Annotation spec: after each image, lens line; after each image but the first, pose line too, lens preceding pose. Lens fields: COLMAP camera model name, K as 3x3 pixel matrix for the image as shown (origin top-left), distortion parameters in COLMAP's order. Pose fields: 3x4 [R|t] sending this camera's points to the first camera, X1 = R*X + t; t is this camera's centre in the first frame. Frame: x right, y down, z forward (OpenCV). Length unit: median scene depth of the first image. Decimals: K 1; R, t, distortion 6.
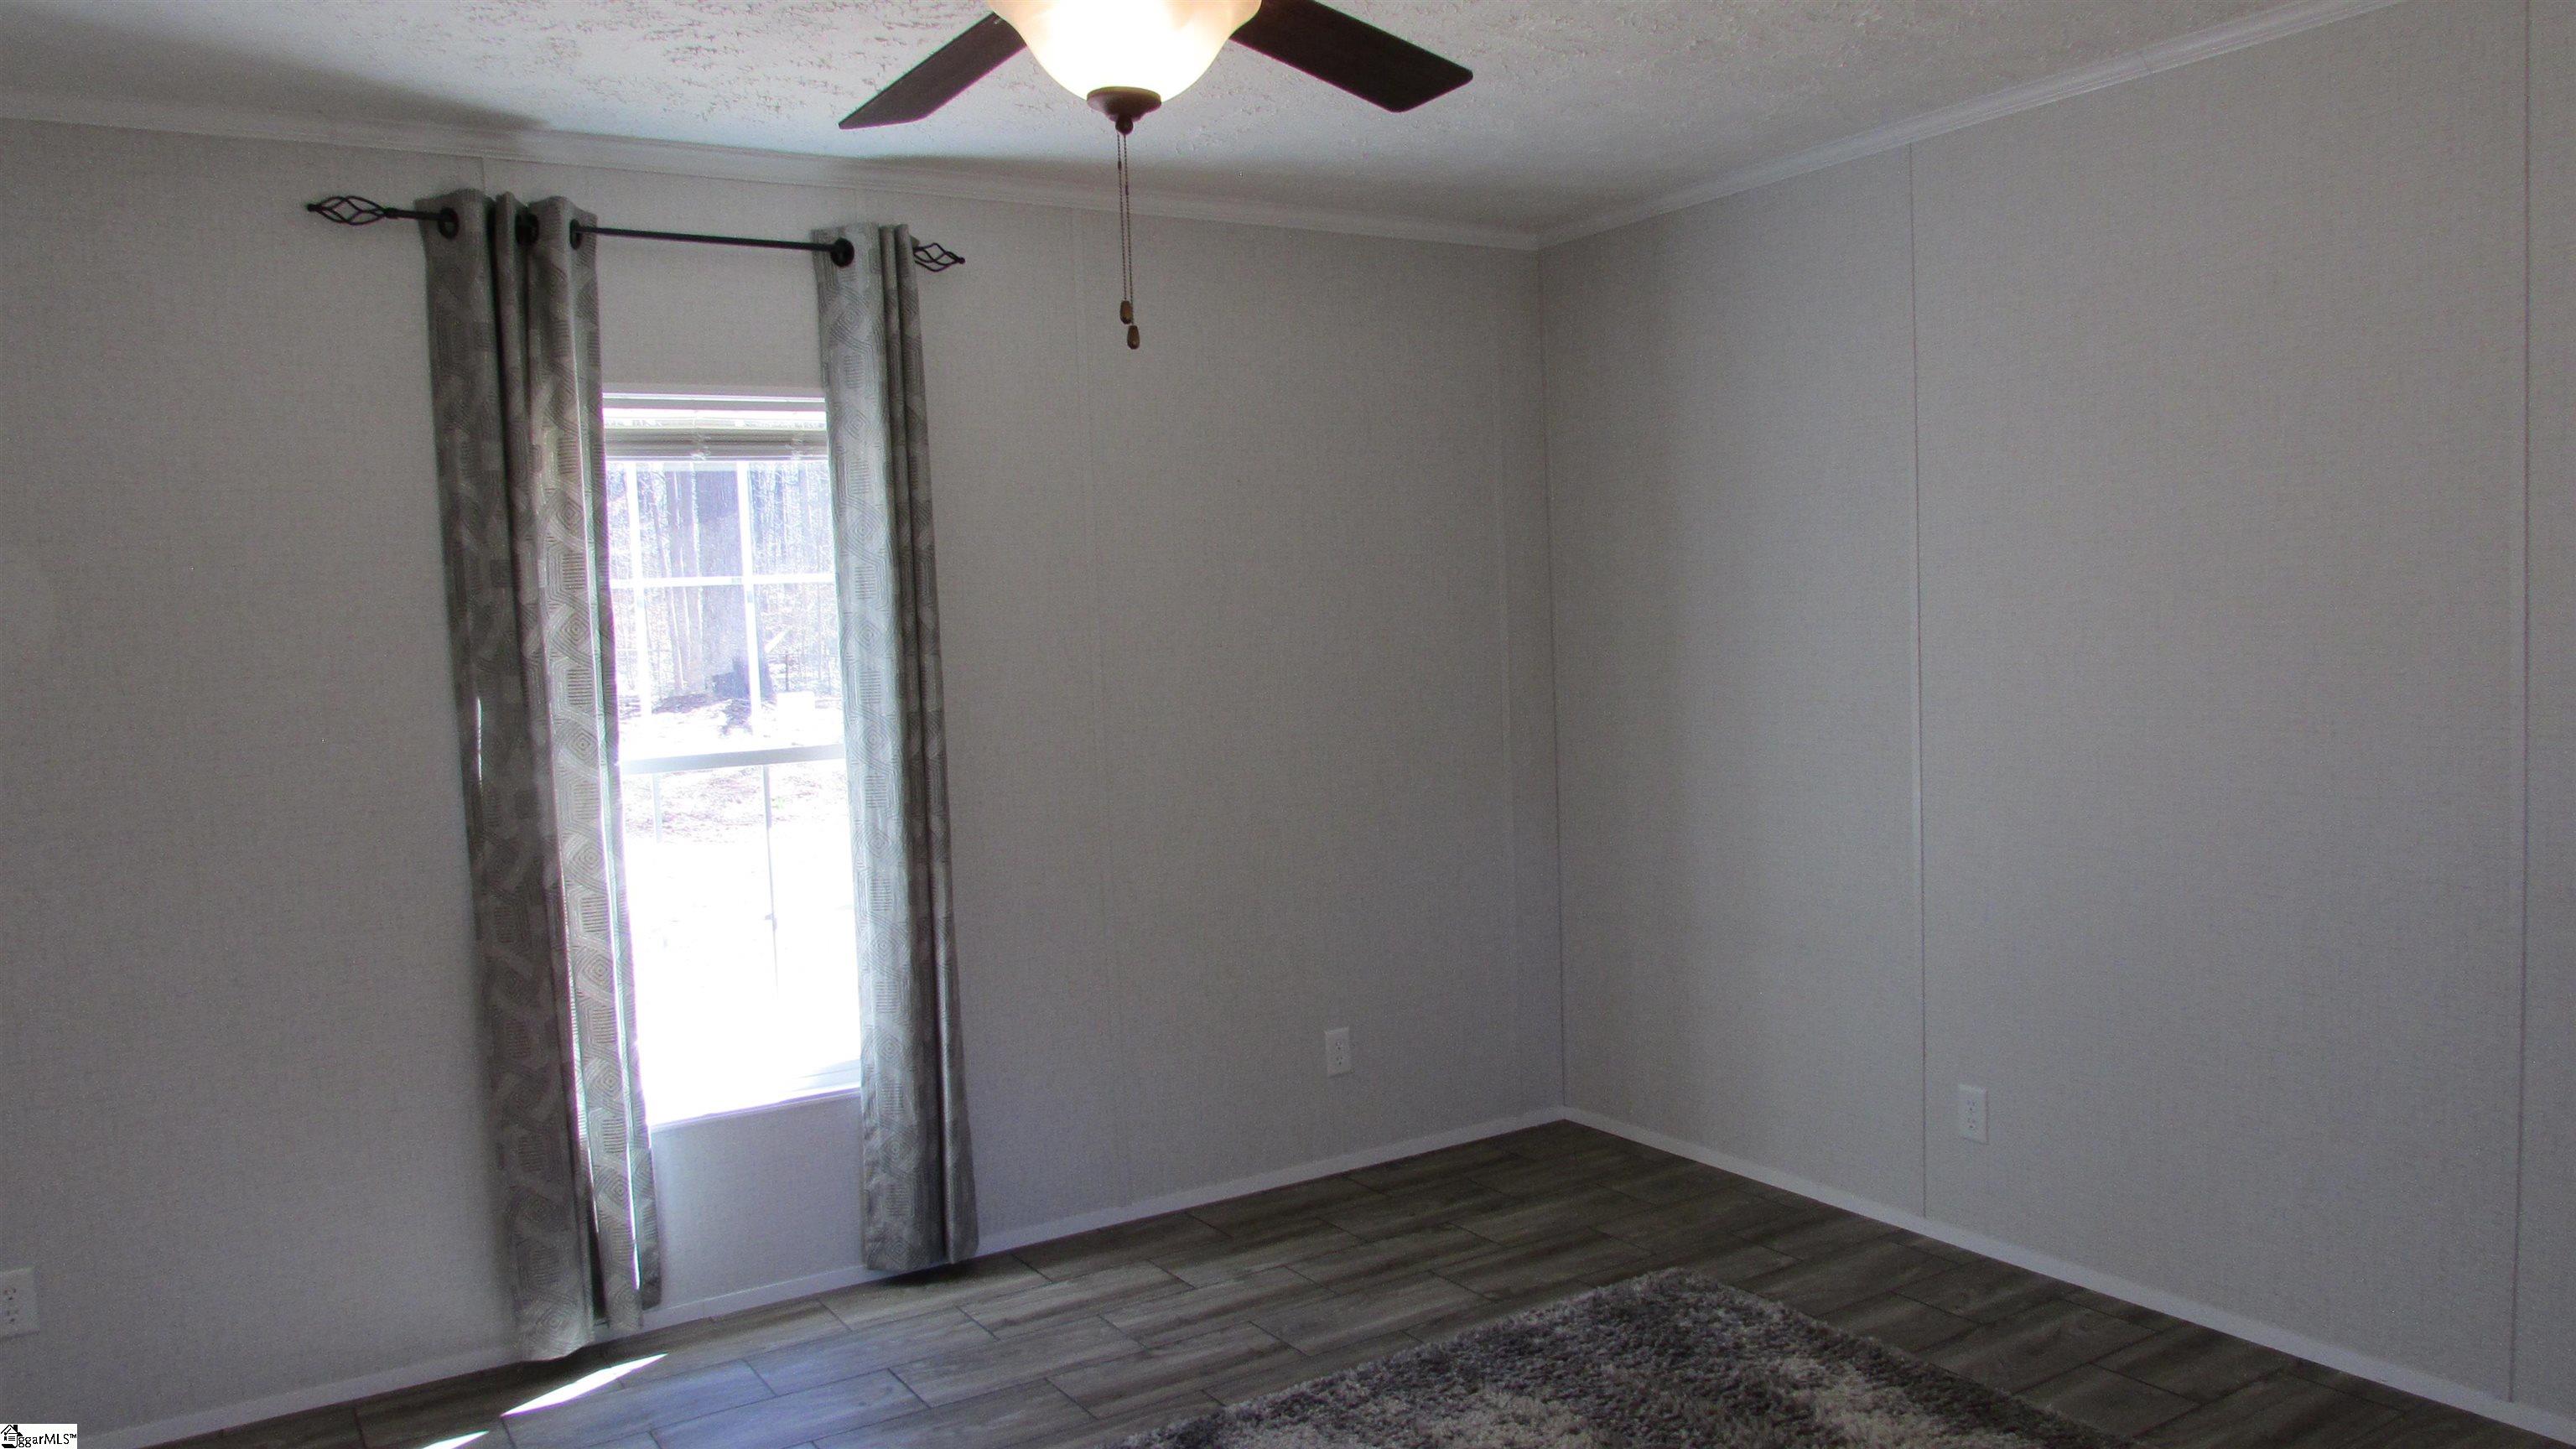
lens RADIAL K [[1831.5, 0, 1283.9], [0, 1831.5, 735.7], [0, 0, 1]] dist [-0.034775, 0.007864]
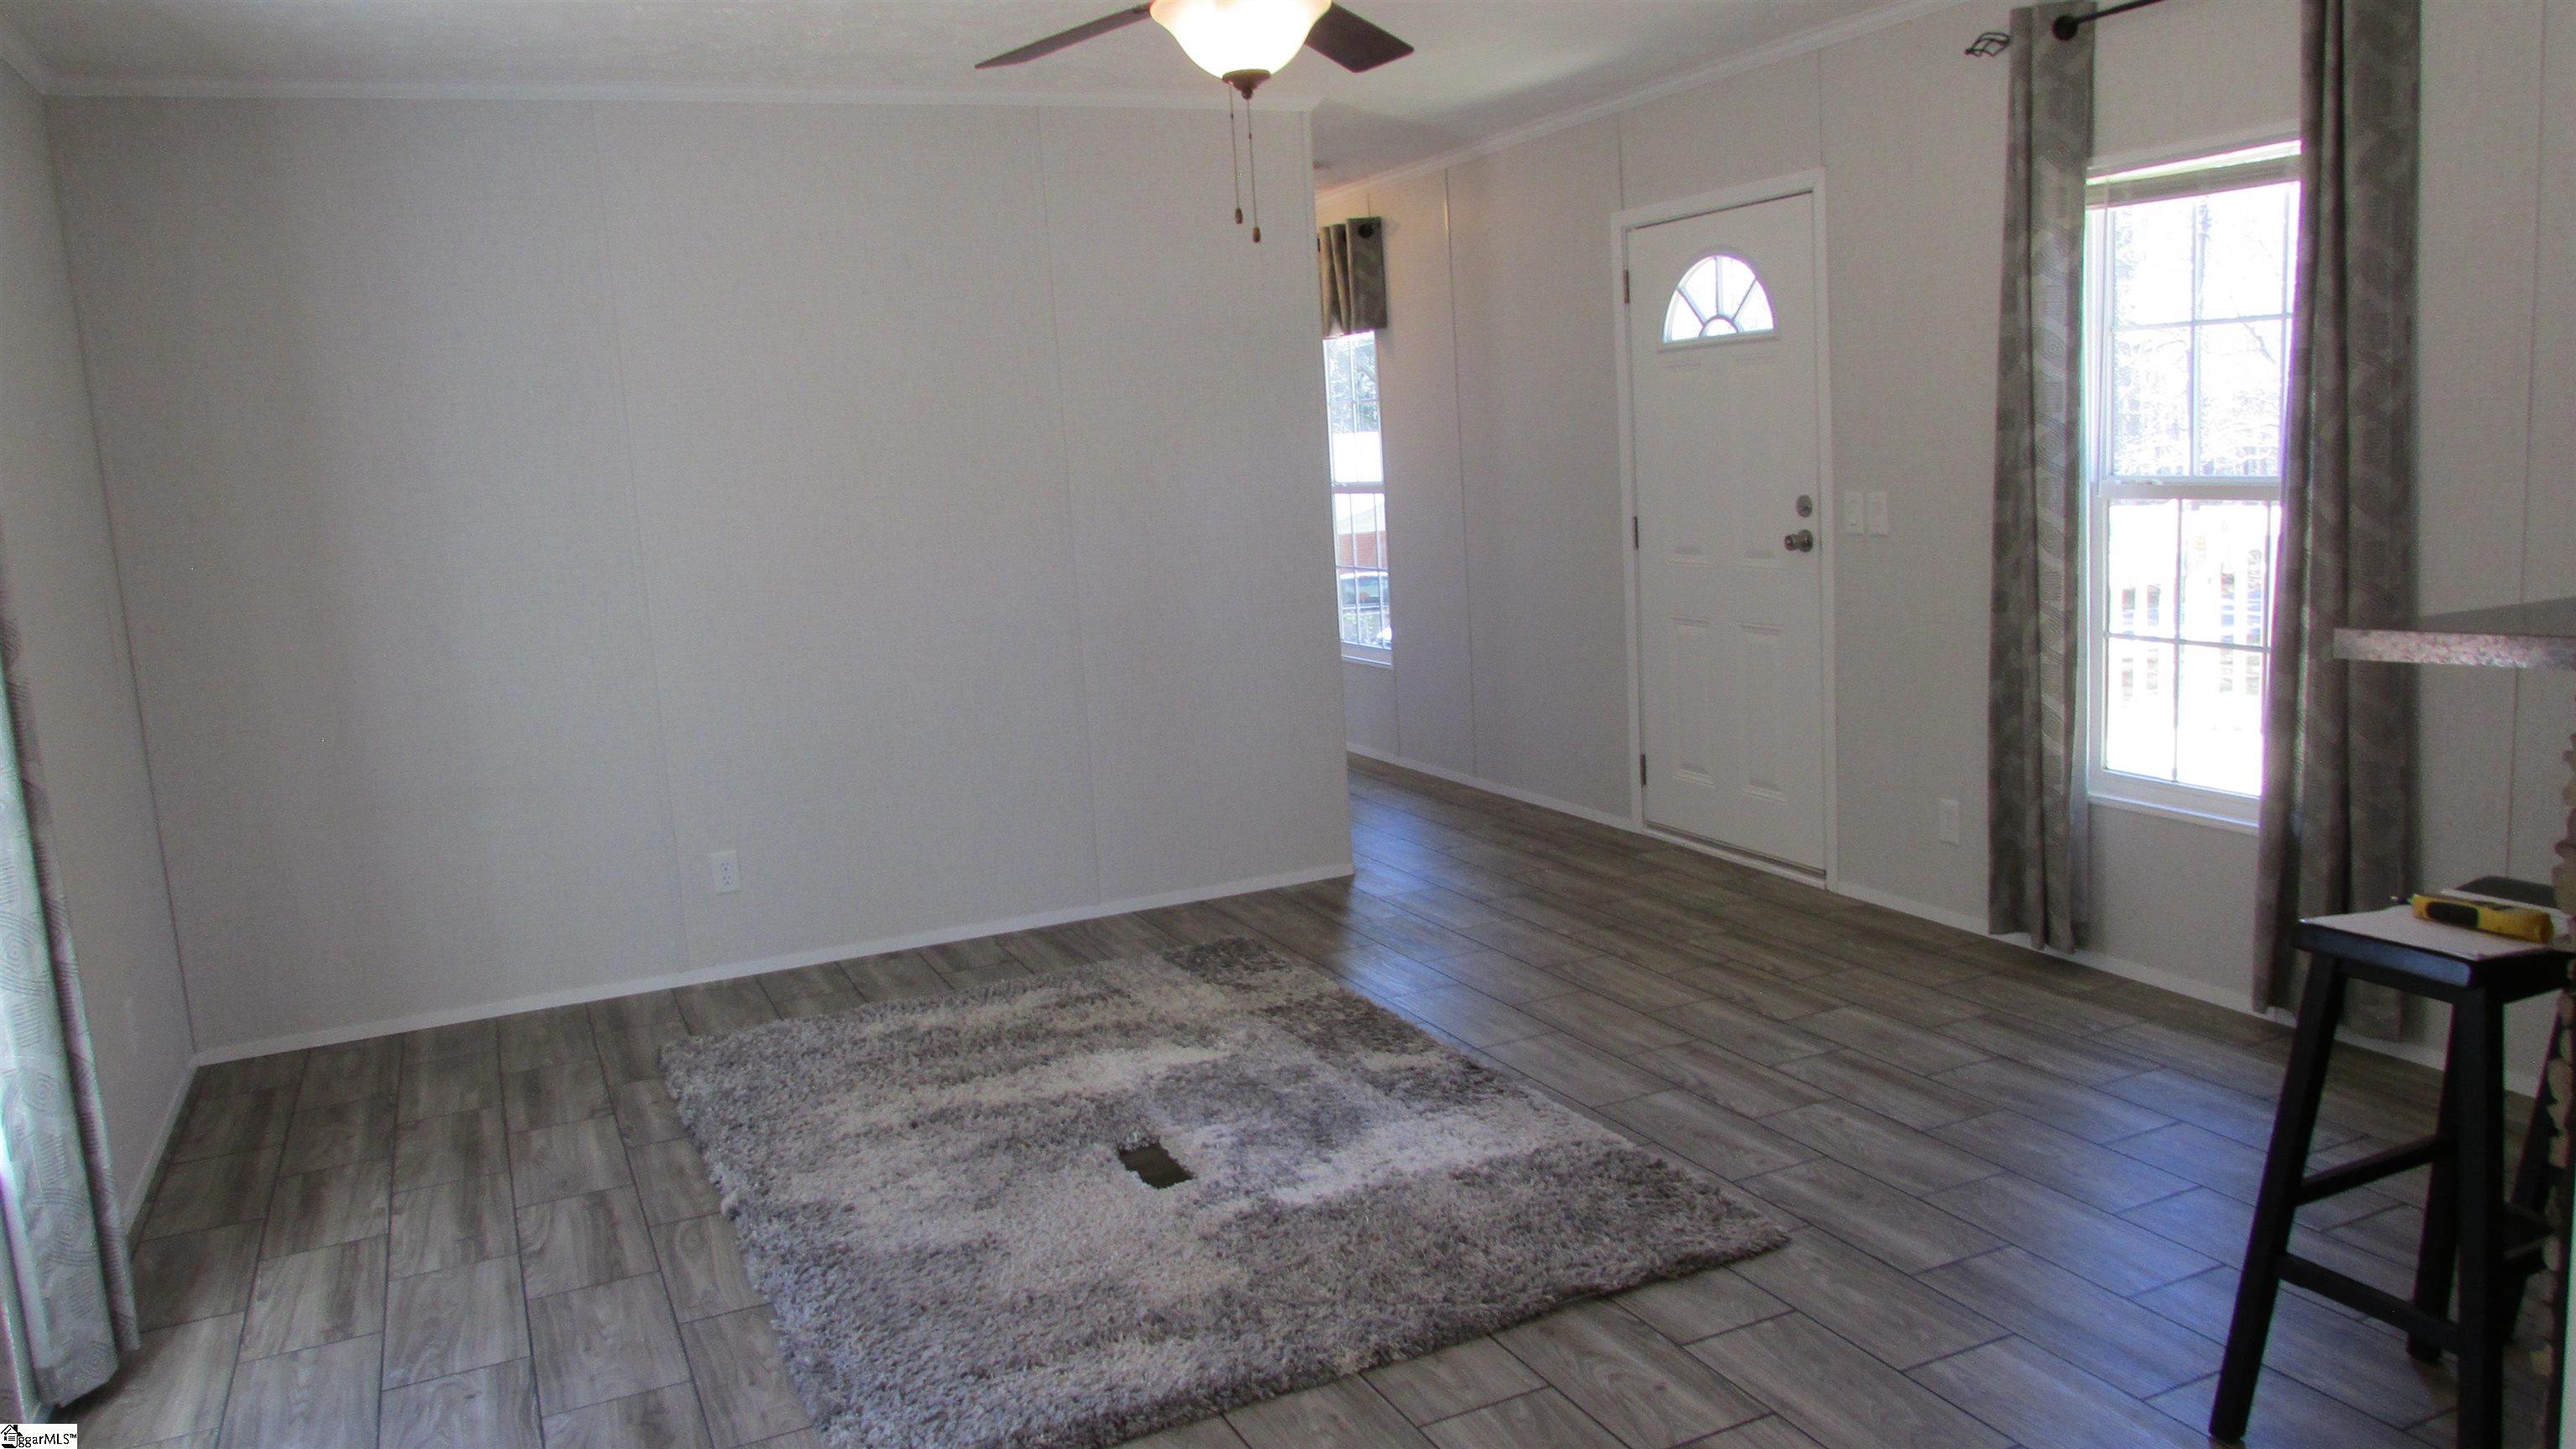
lens RADIAL K [[1831.5, 0, 1276.7], [0, 1831.5, 727.0], [0, 0, 1]] dist [-0.034775, 0.007864]
pose [[0.123118, -0.118613, 0.985278, -0.871186], [0.118545, 0.987480, 0.104065, 0.013903], [-0.985286, 0.103988, 0.135637, 0.428789]]
